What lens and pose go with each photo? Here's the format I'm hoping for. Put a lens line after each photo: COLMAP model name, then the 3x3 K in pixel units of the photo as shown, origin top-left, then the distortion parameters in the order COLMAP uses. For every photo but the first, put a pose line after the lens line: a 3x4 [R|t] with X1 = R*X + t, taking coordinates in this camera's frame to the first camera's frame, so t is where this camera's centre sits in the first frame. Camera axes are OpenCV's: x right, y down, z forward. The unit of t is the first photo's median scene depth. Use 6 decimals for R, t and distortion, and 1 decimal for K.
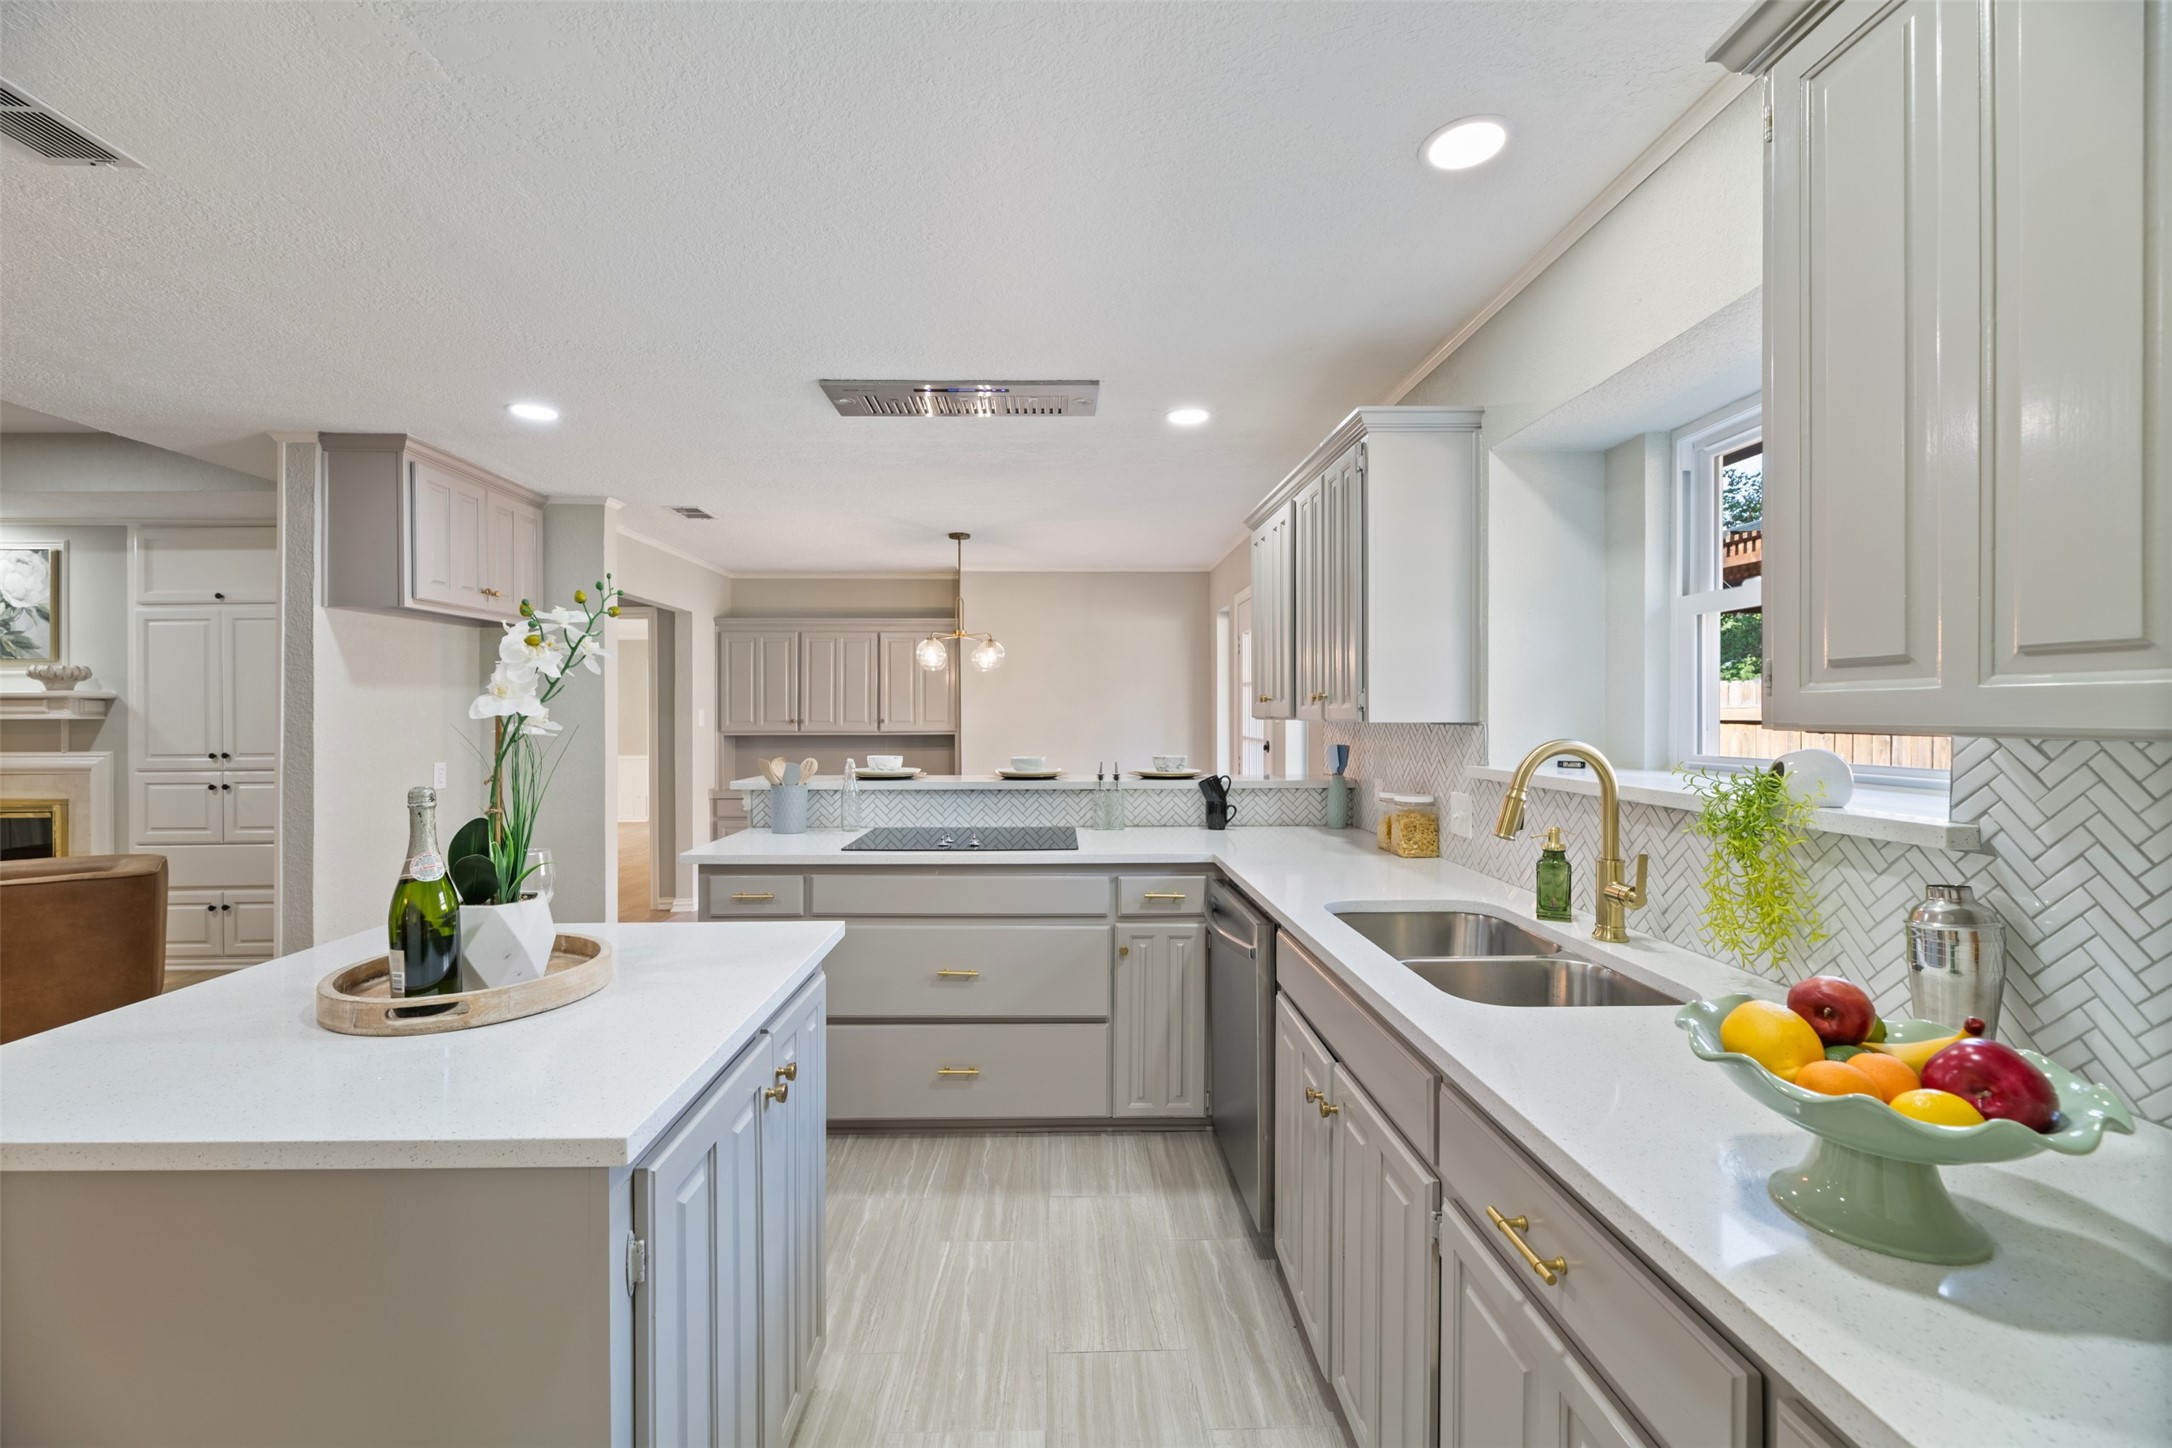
lens RADIAL K [[888.1, 0, 1091.6], [0, 888.1, 715.1], [0, 0, 1]] dist [0.000794, -0.000715]
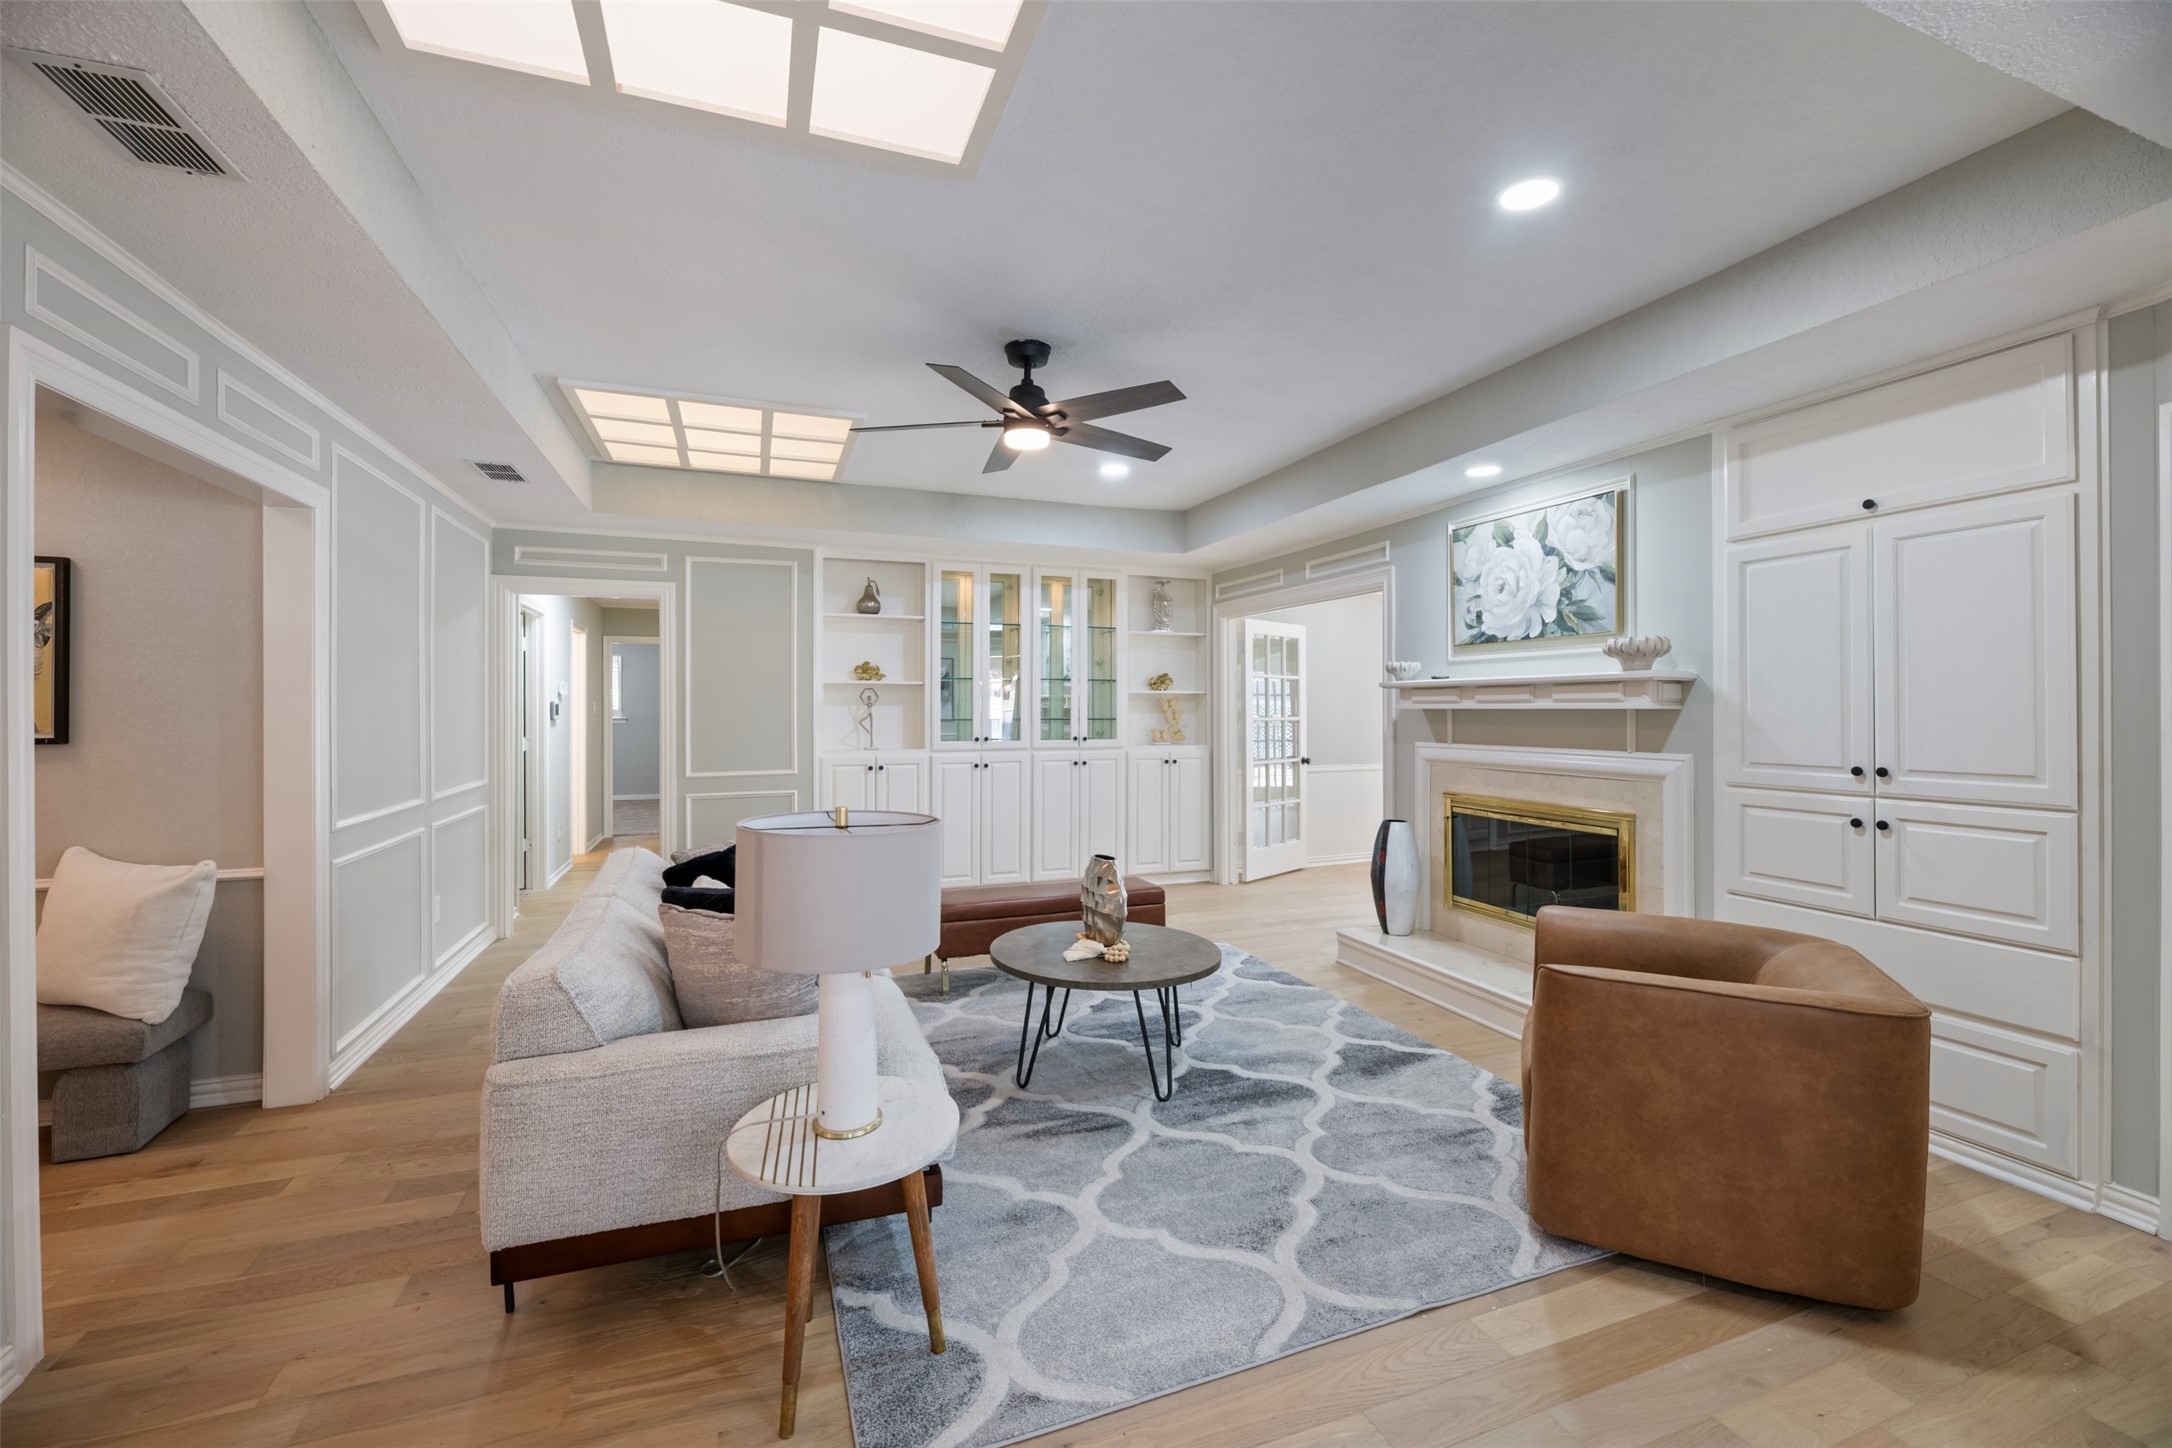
lens RADIAL K [[888.1, 0, 1080.1], [0, 888.1, 703.3], [0, 0, 1]] dist [0.000794, -0.000715]
pose [[0.328901, -0.001072, -0.944364, -0.599305], [-0.000617, 0.999999, -0.001350, 0.000905], [0.944364, 0.001027, 0.328900, 0.305235]]
